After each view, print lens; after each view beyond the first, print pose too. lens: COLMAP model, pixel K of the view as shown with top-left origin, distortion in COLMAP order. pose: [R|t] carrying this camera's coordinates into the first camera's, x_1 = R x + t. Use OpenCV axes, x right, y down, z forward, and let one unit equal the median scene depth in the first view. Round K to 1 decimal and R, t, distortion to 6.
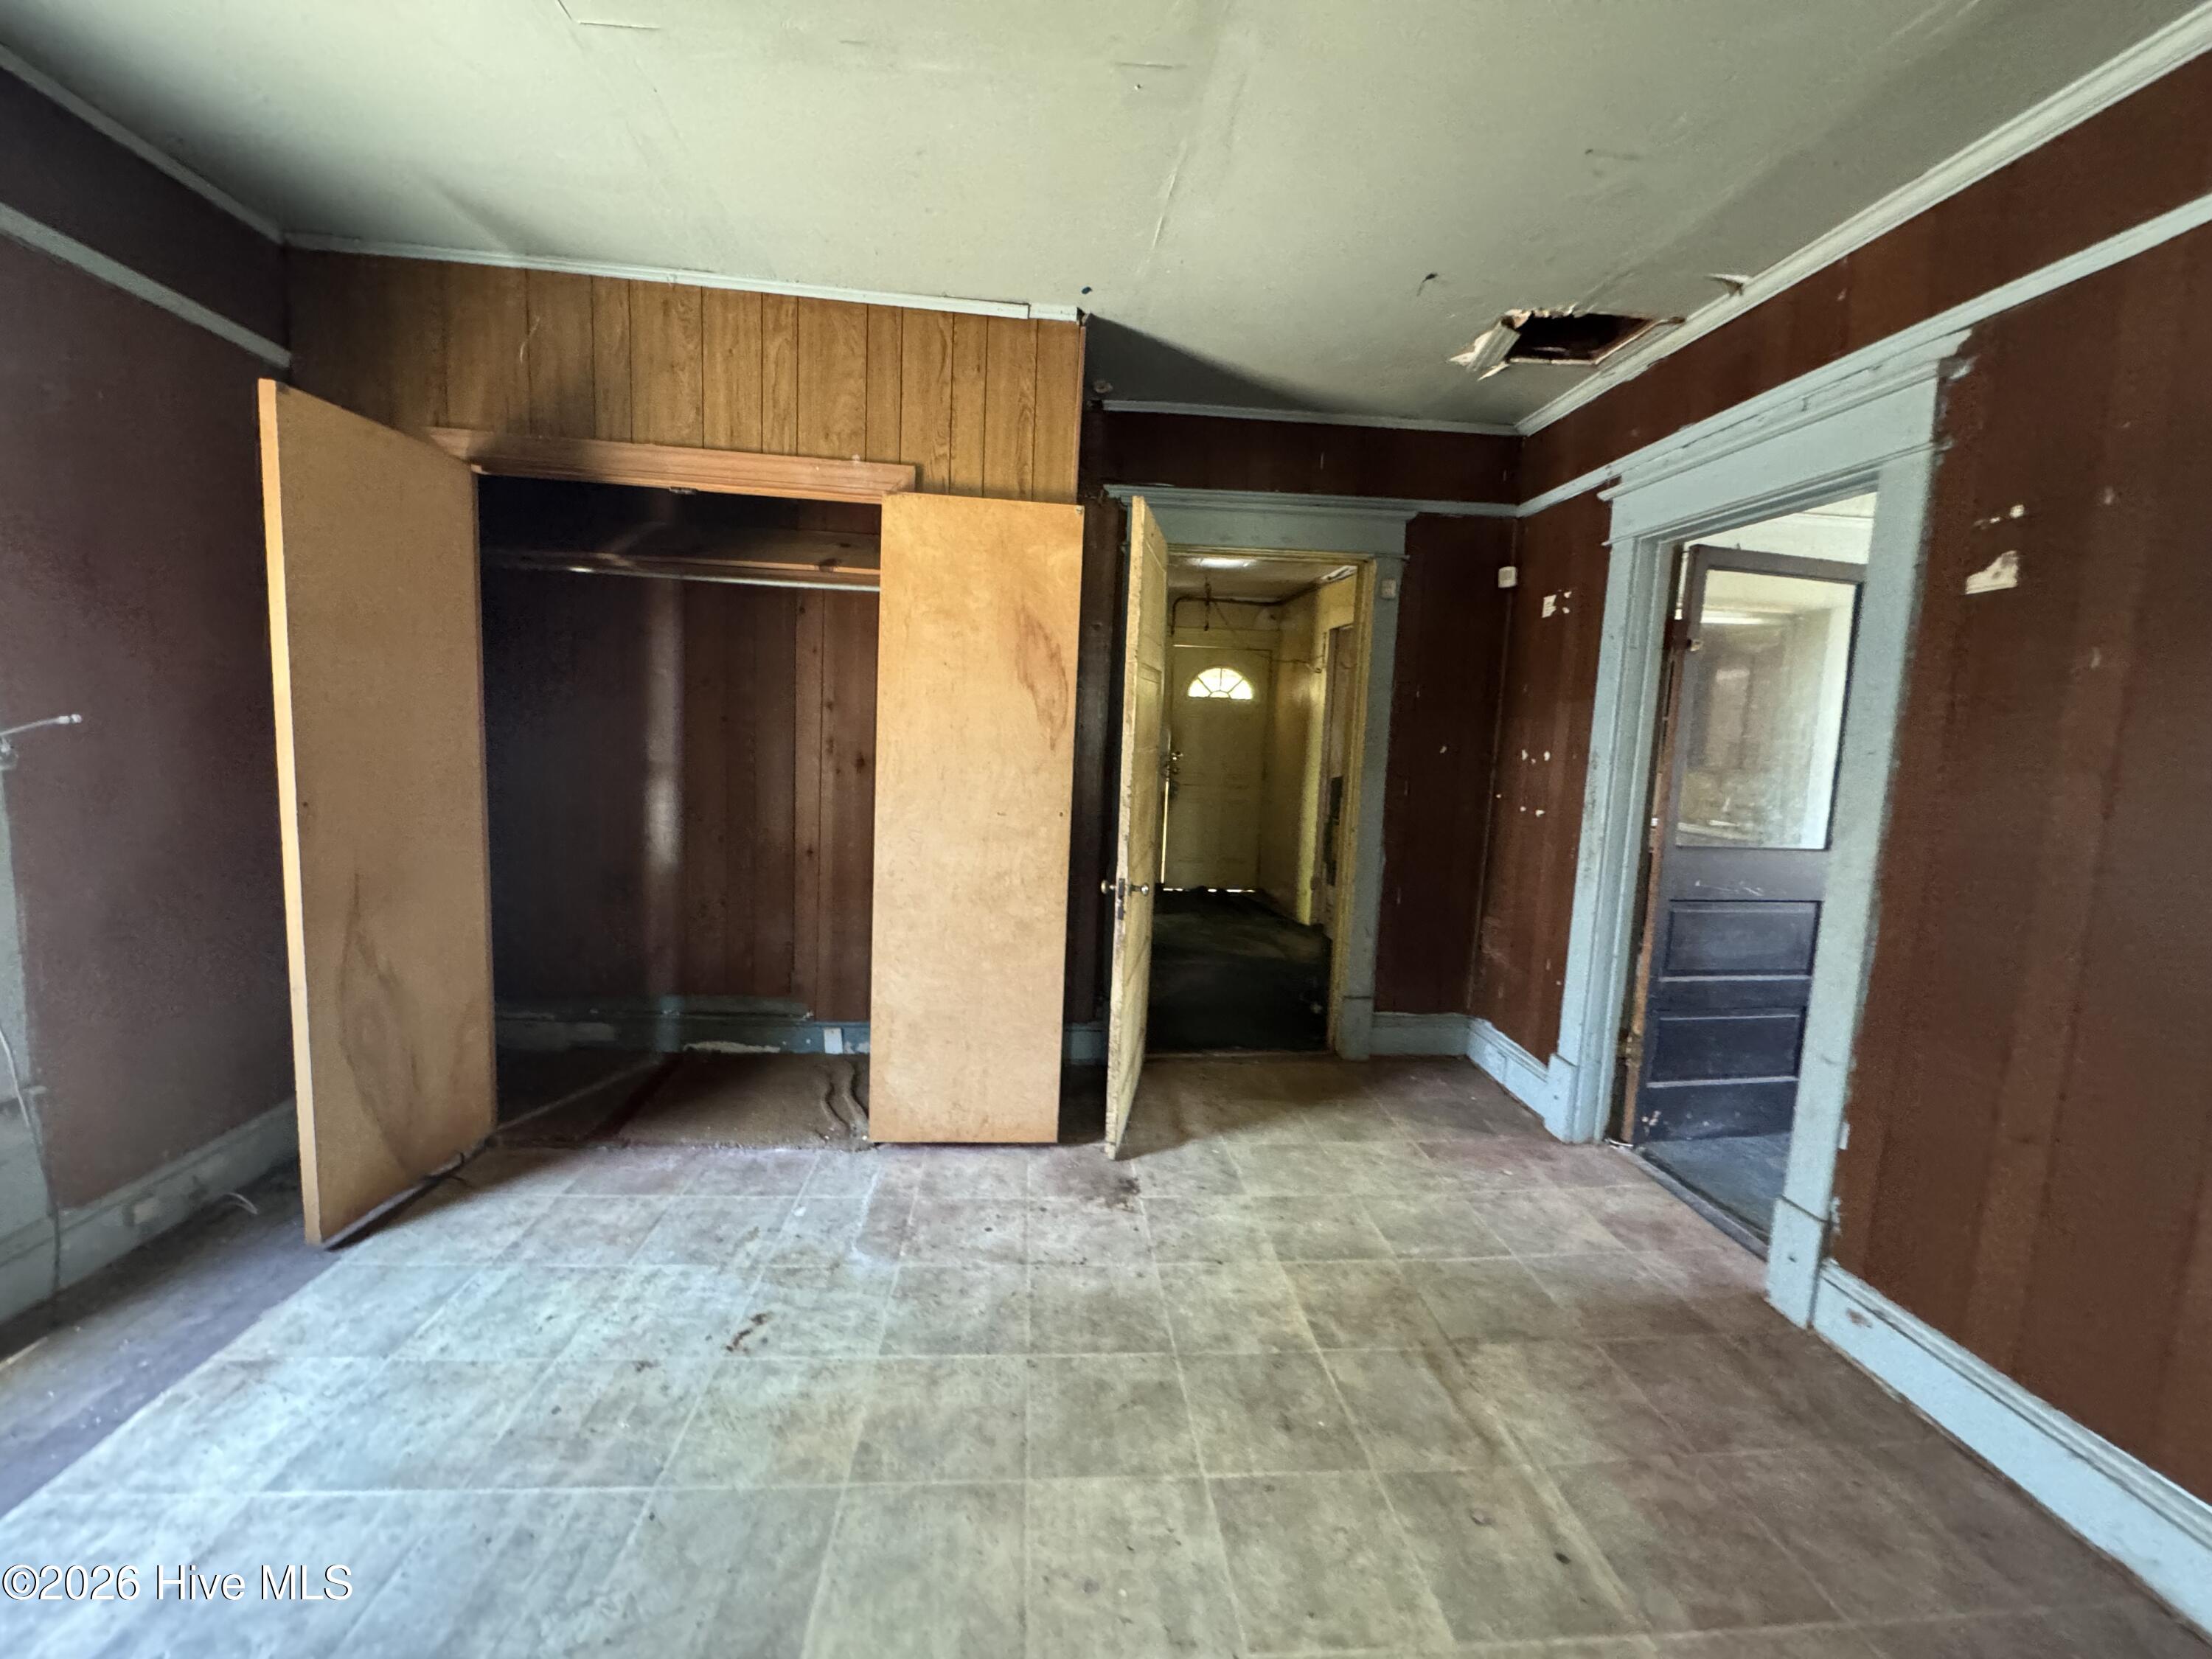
lens RADIAL K [[889.3, 0, 1108.3], [0, 889.3, 827.2], [0, 0, 1]] dist [-0.001042, 0.000159]
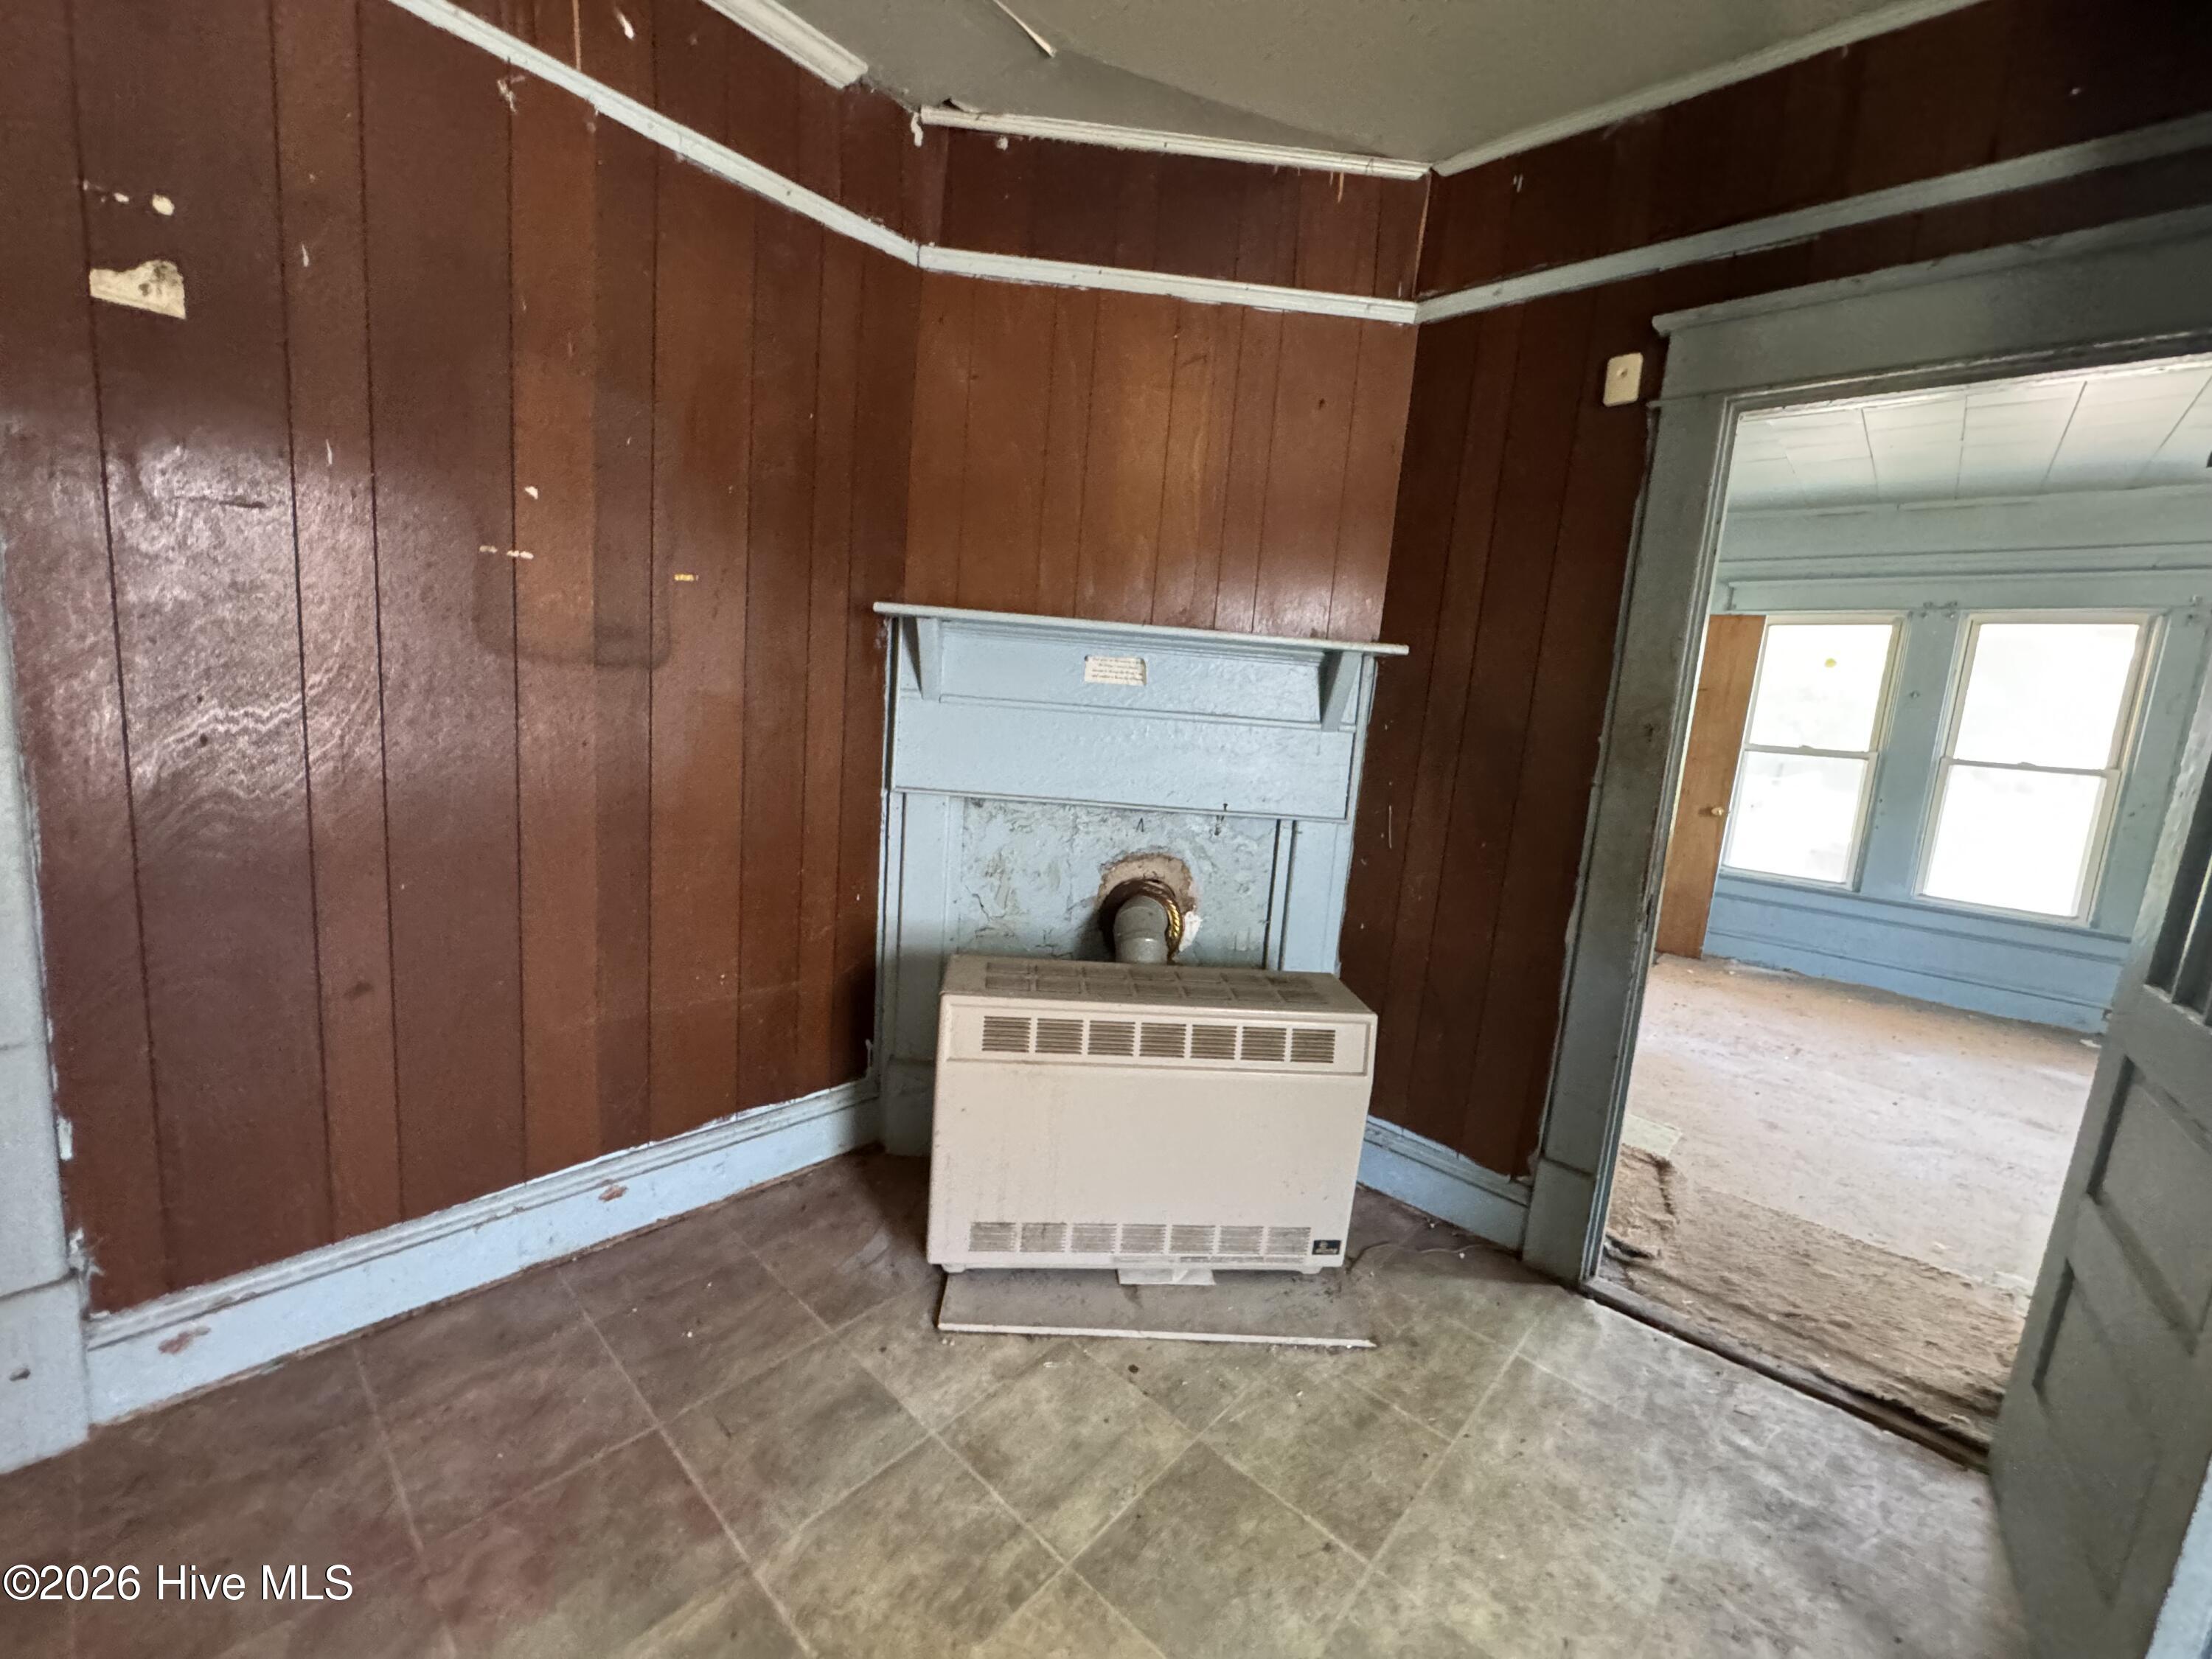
lens RADIAL K [[889.3, 0, 1104.7], [0, 889.3, 824.3], [0, 0, 1]] dist [-0.001042, 0.000159]
pose [[-0.670663, -0.187288, 0.717728, -0.113725], [-0.012910, 0.970400, 0.241158, -0.045424], [-0.741649, 0.152470, -0.653230, 0.942752]]
